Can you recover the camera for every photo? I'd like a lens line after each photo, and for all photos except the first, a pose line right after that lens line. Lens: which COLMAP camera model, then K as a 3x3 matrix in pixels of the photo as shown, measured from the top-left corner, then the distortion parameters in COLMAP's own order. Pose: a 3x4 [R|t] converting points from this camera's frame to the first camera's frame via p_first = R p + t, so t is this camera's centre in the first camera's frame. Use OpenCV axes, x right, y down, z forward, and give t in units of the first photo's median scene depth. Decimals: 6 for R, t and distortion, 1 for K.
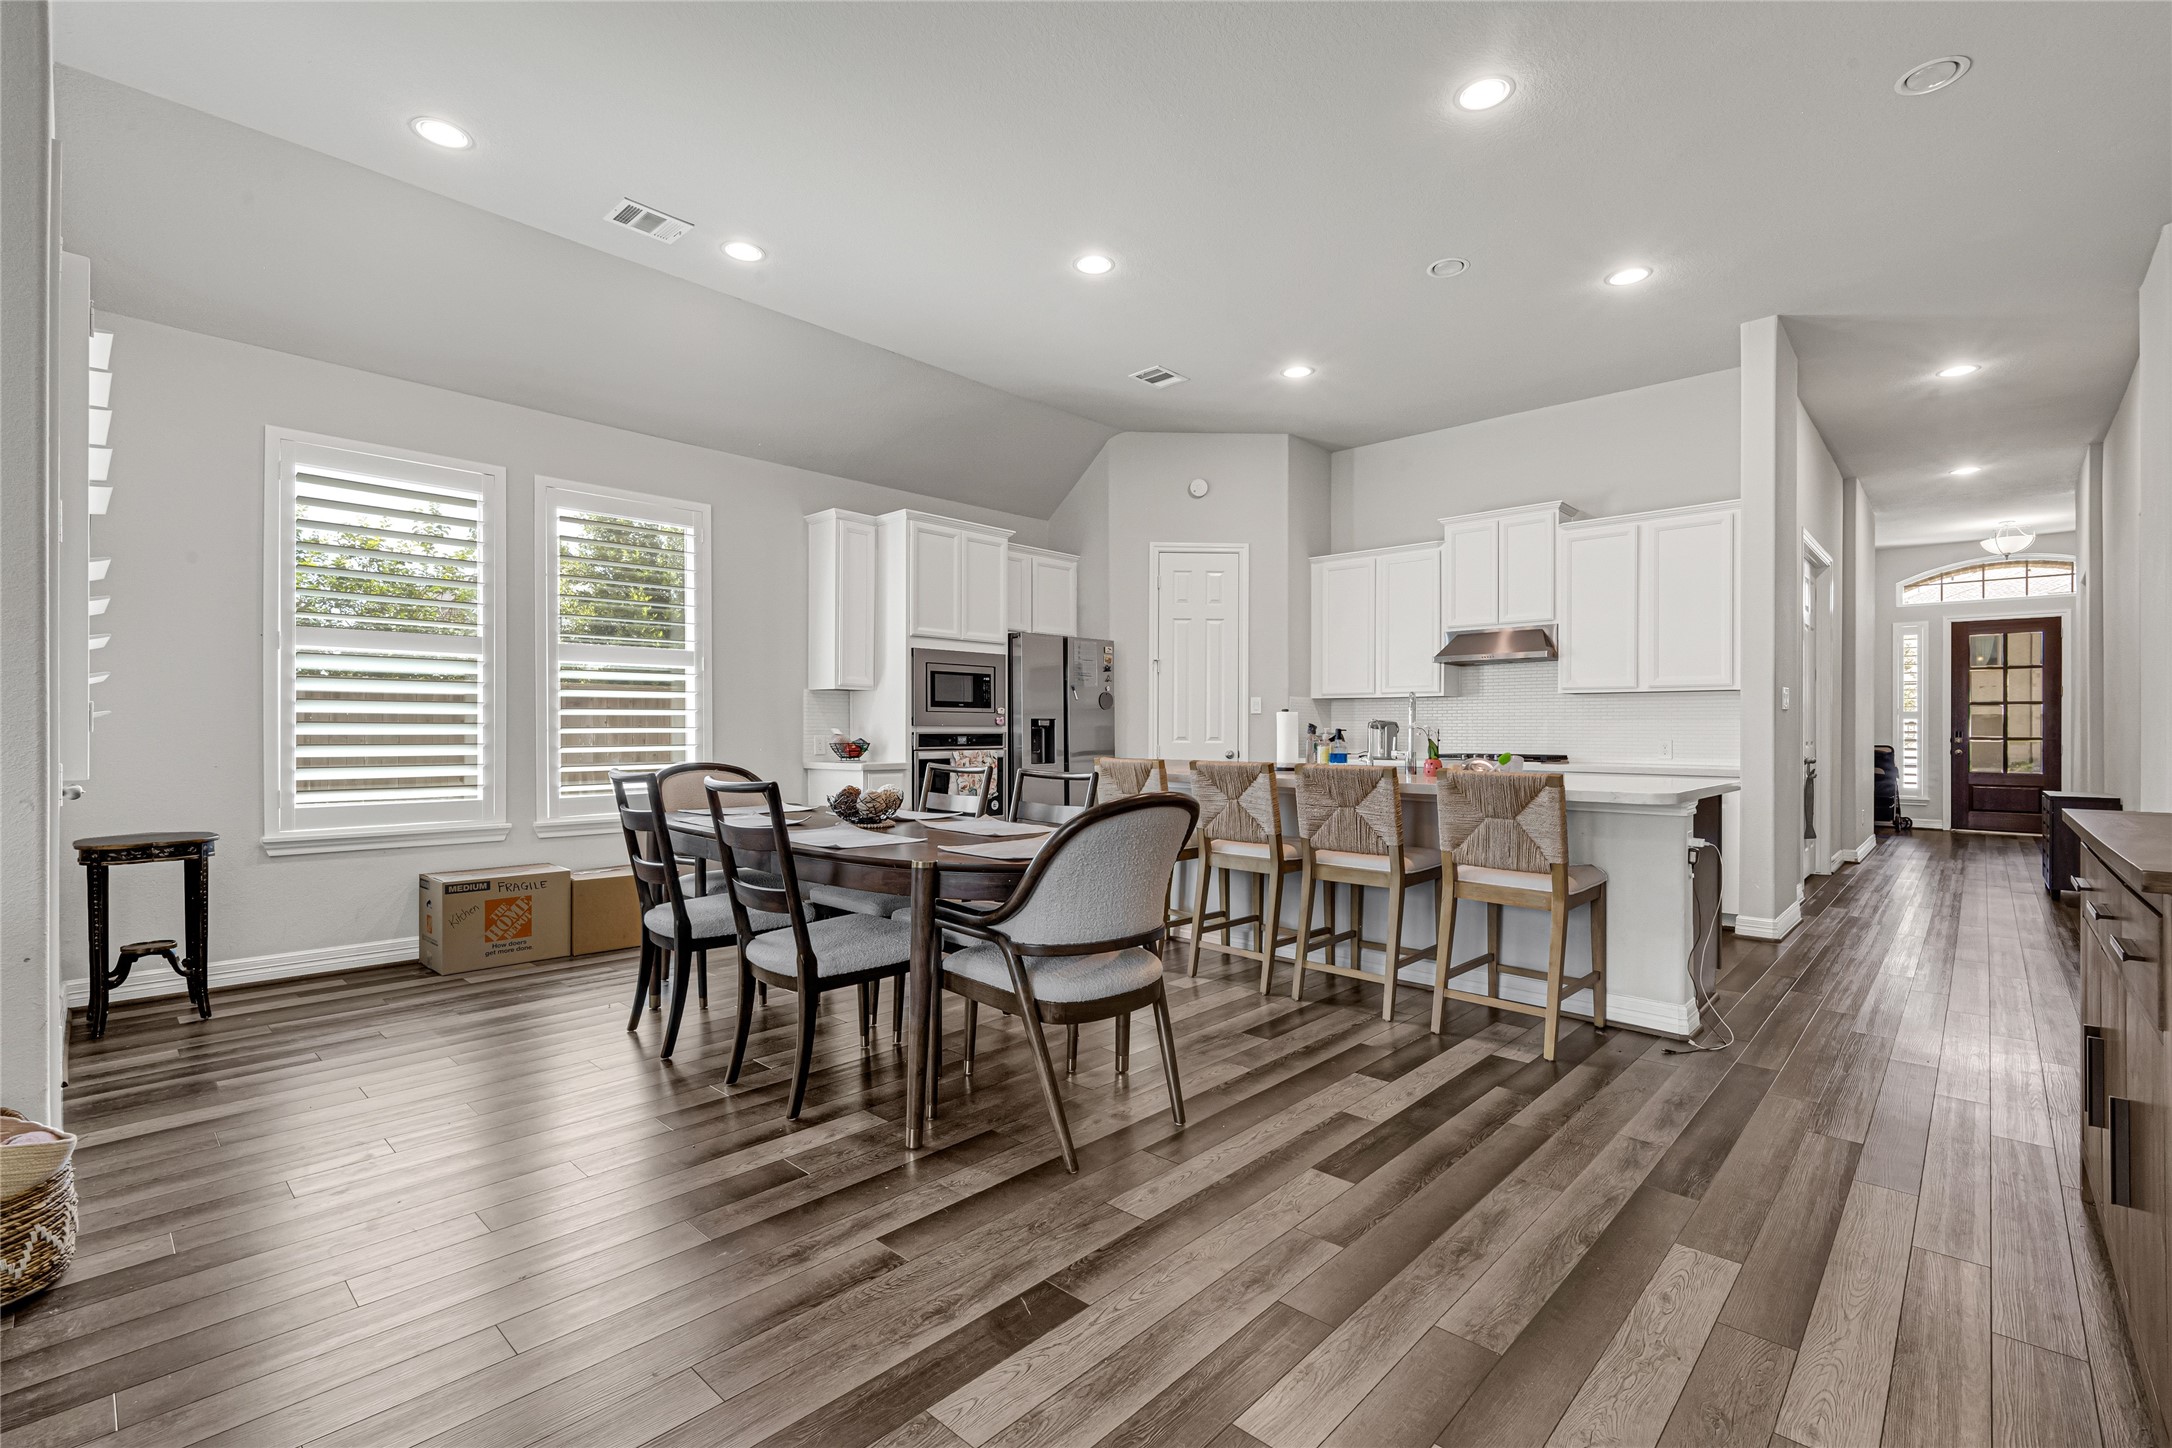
lens RADIAL K [[959.1, 0, 1097.0], [0, 959.1, 722.3], [0, 0, 1]] dist [0.000822, 0.000105]
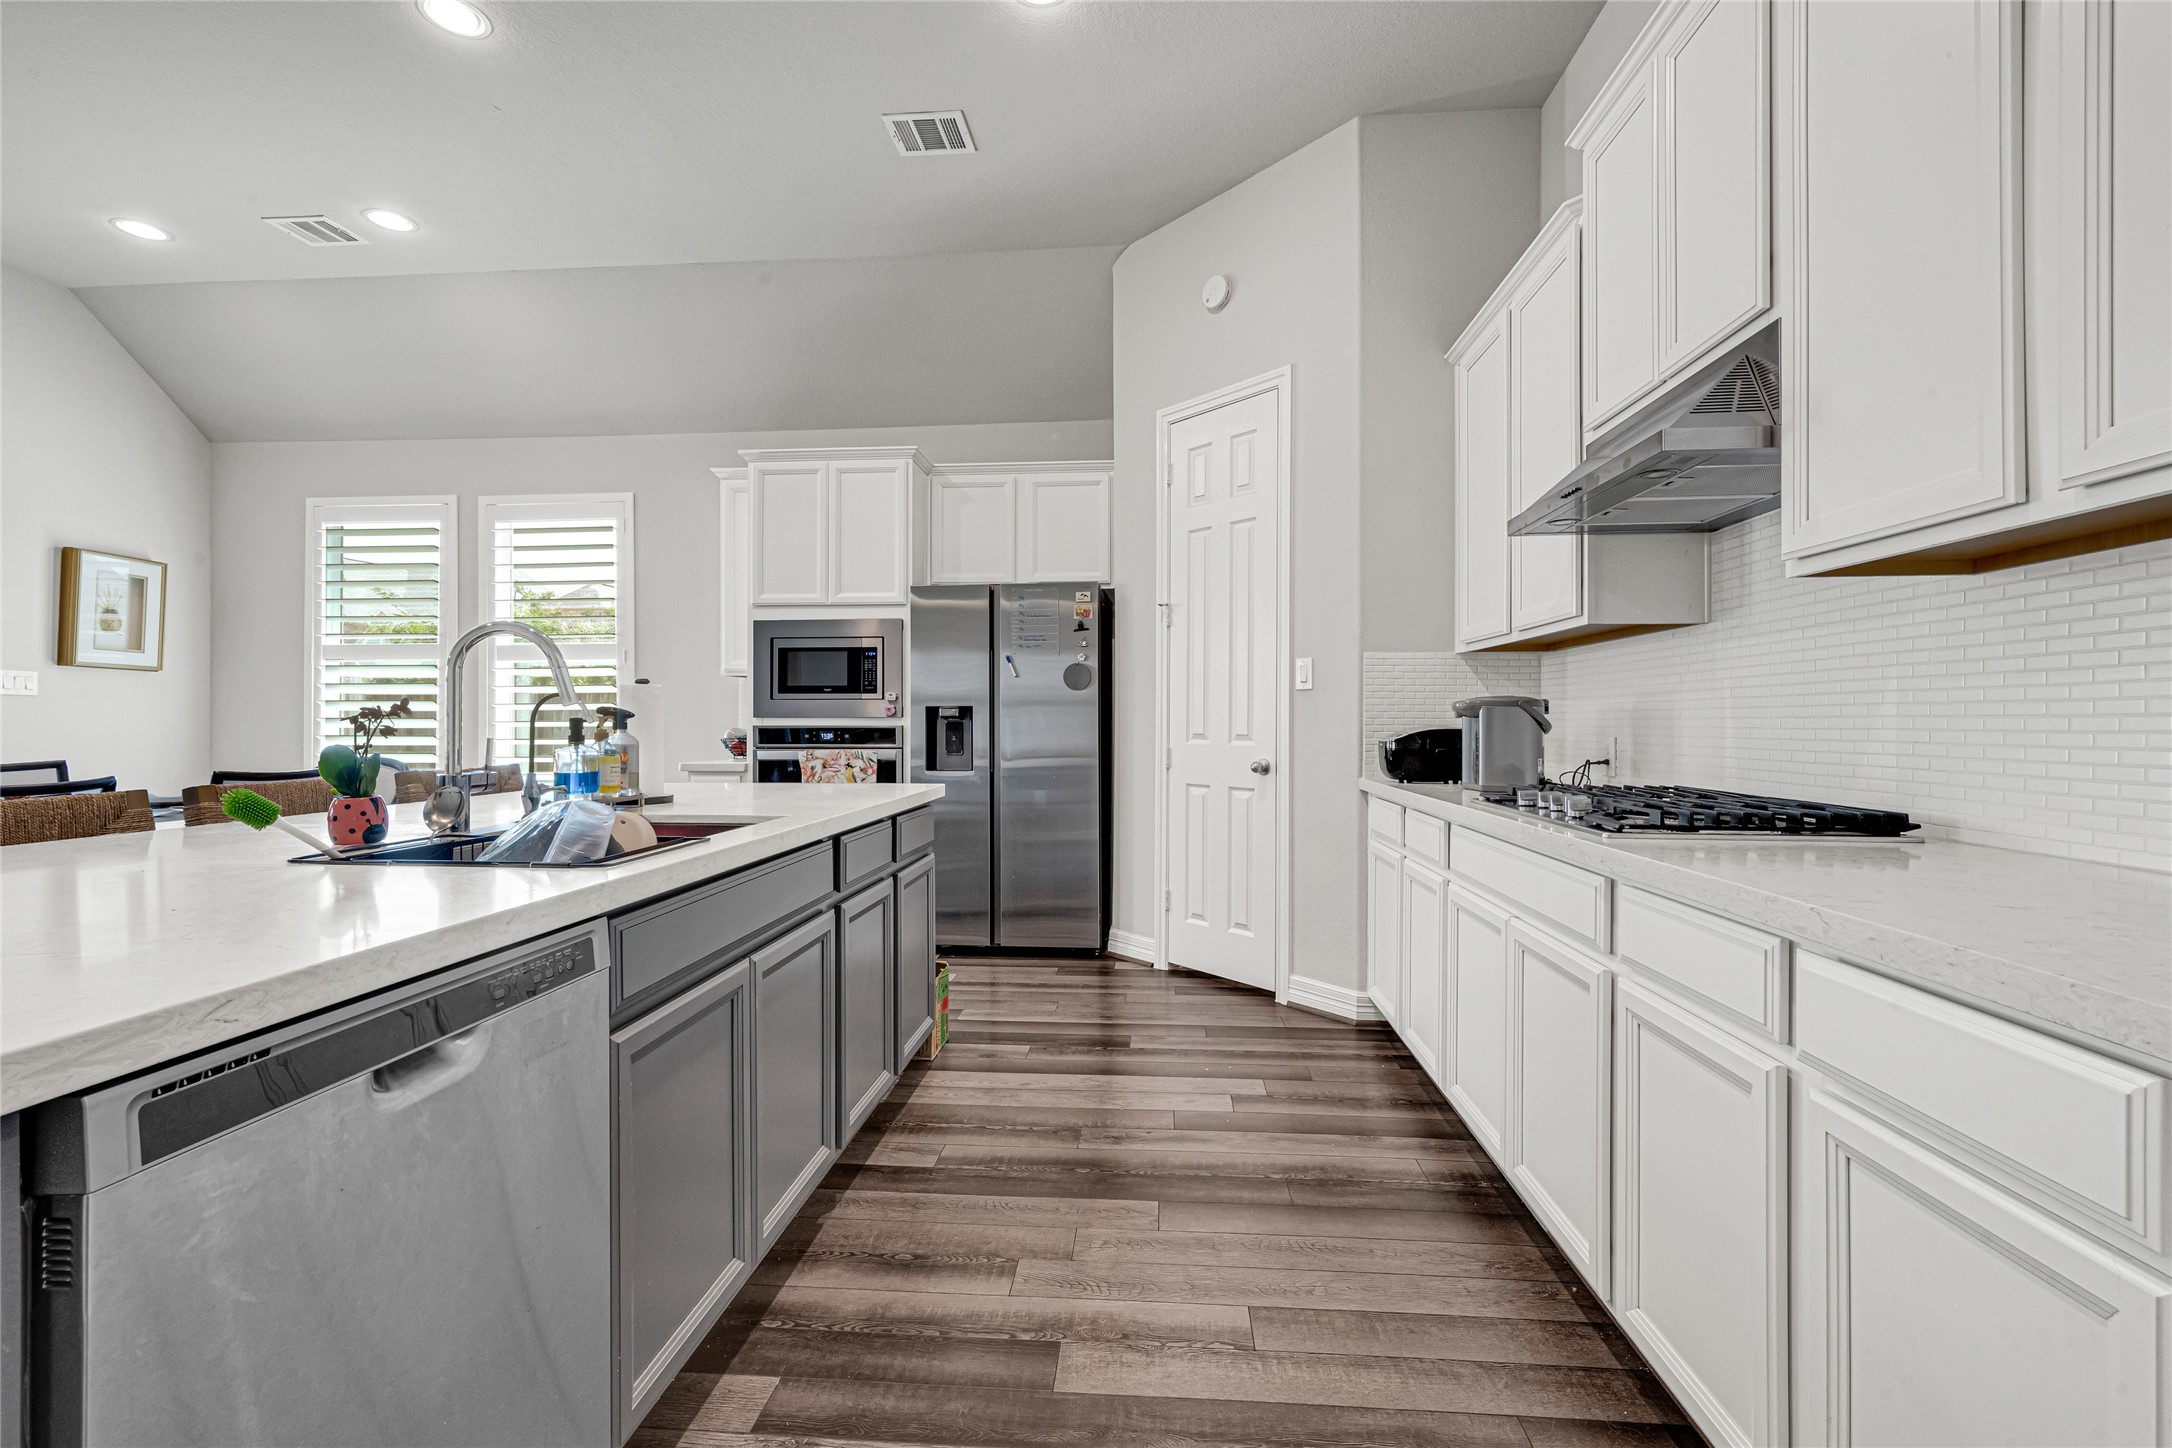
lens RADIAL K [[959.1, 0, 1085.3], [0, 959.1, 725.0], [0, 0, 1]] dist [0.000822, 0.000105]
pose [[0.619472, -0.006882, -0.784989, 0.713954], [0.006345, 0.999973, -0.003759, 0.017130], [0.784993, -0.002652, 0.619499, 0.841832]]
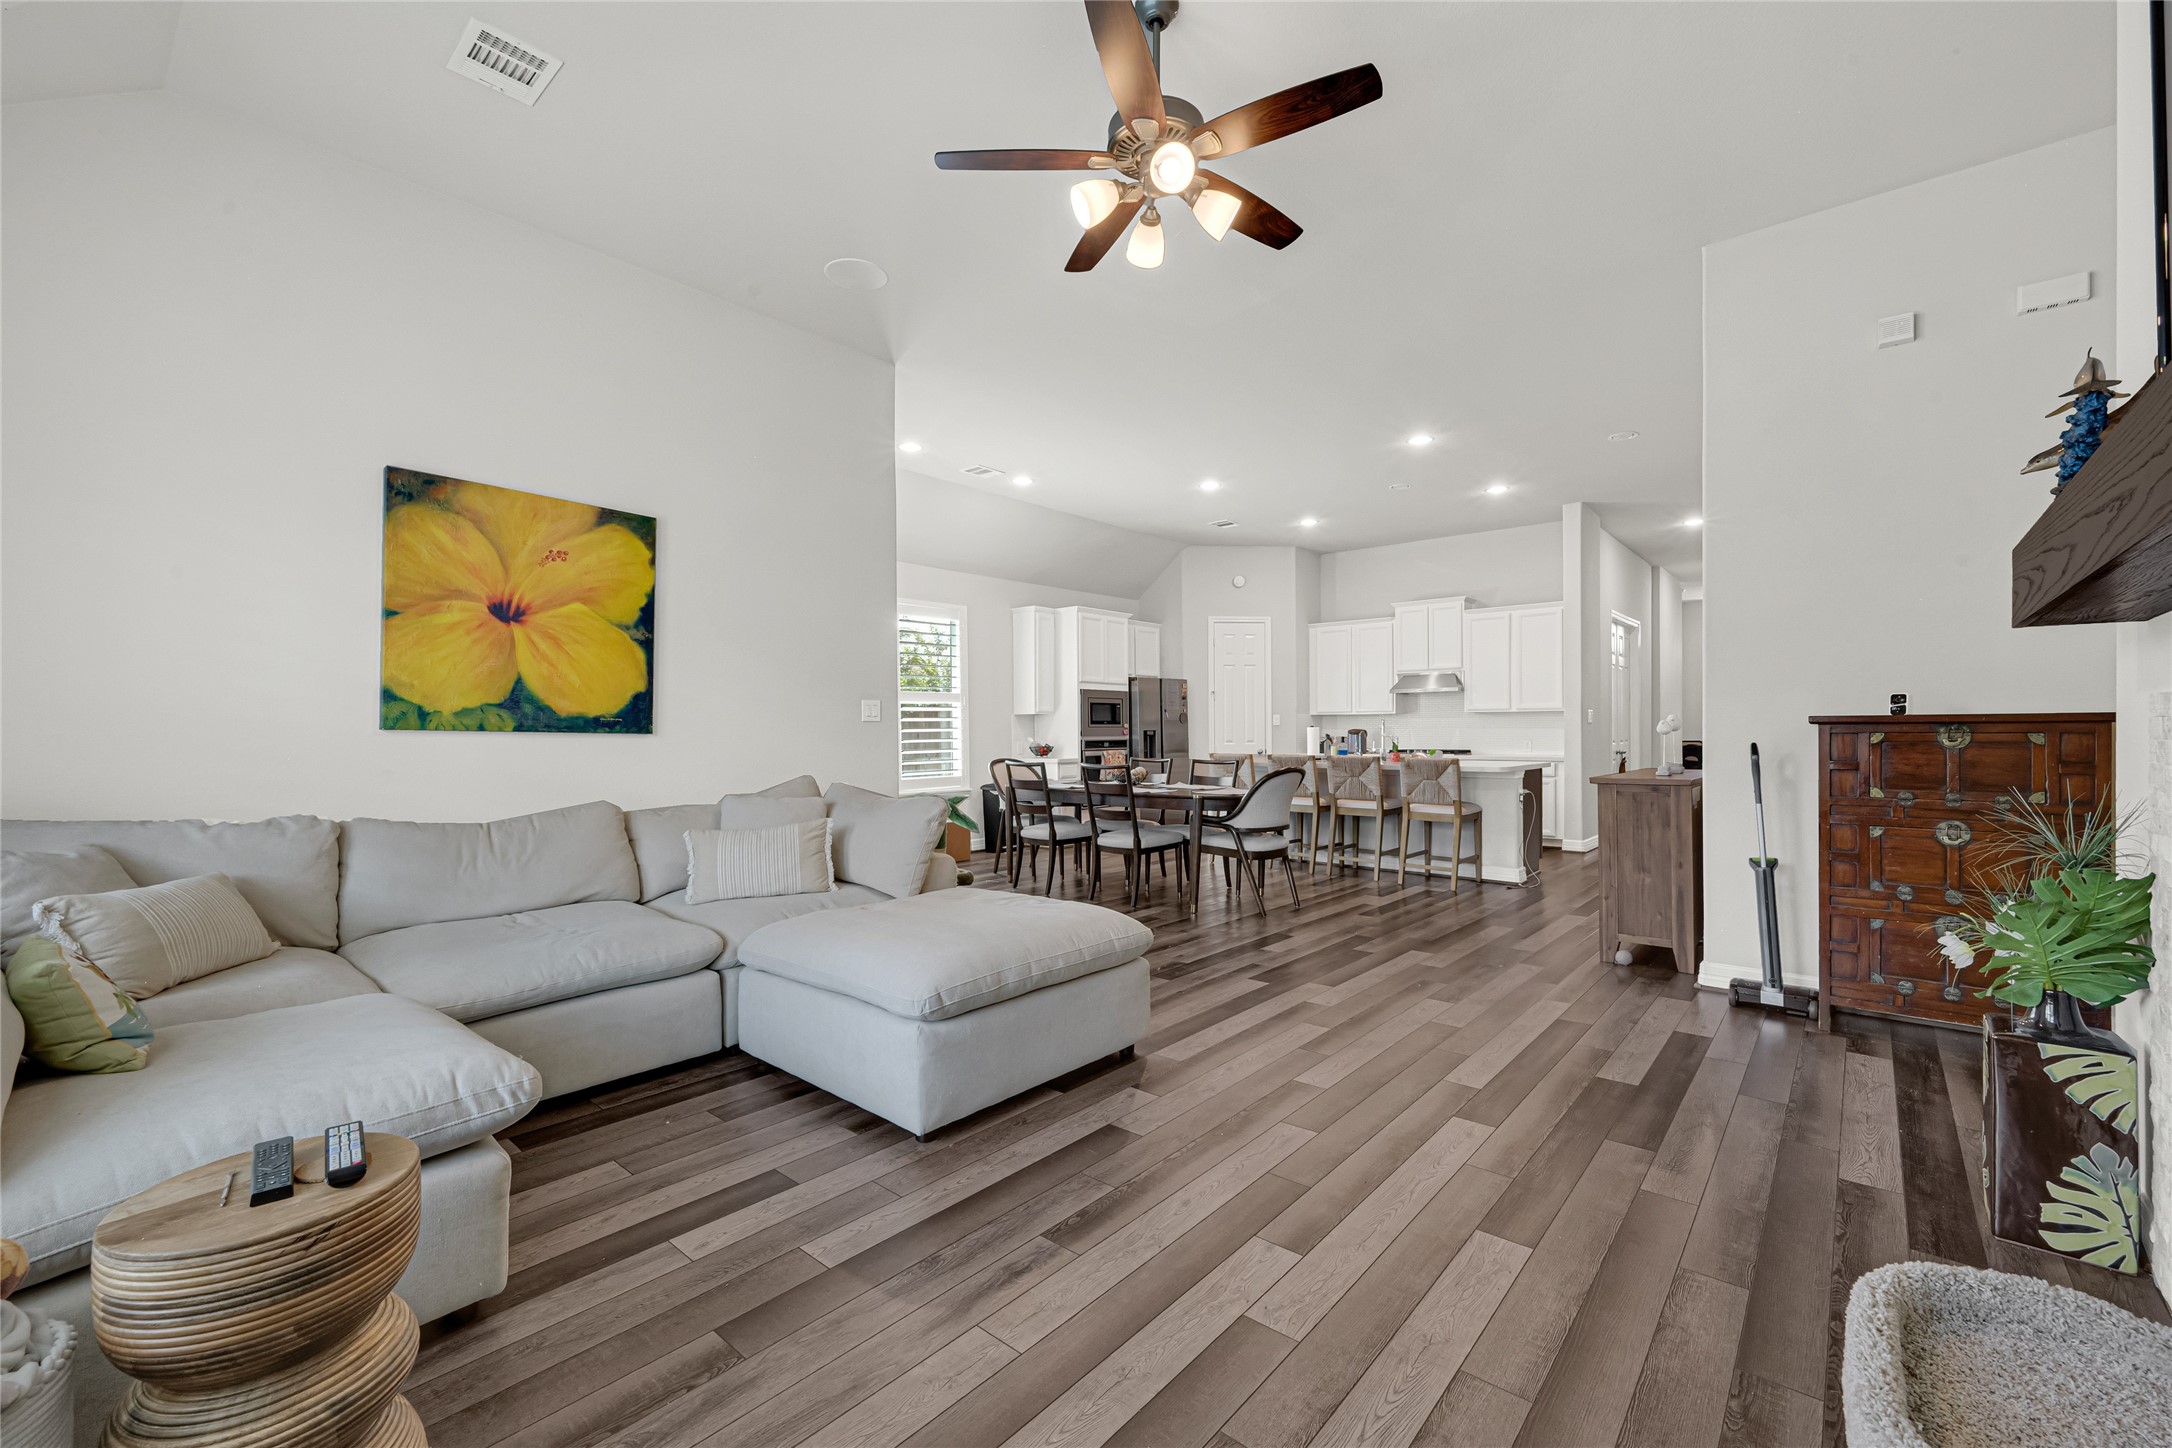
lens RADIAL K [[889.7, 0, 1090.6], [0, 889.7, 727.8], [0, 0, 1]] dist [0.000245, 0.000136]
pose [[0.999429, -0.009038, 0.032570, -0.264753], [0.008856, 0.999944, 0.005736, -0.022617], [-0.032620, -0.005444, 0.999453, -0.634127]]
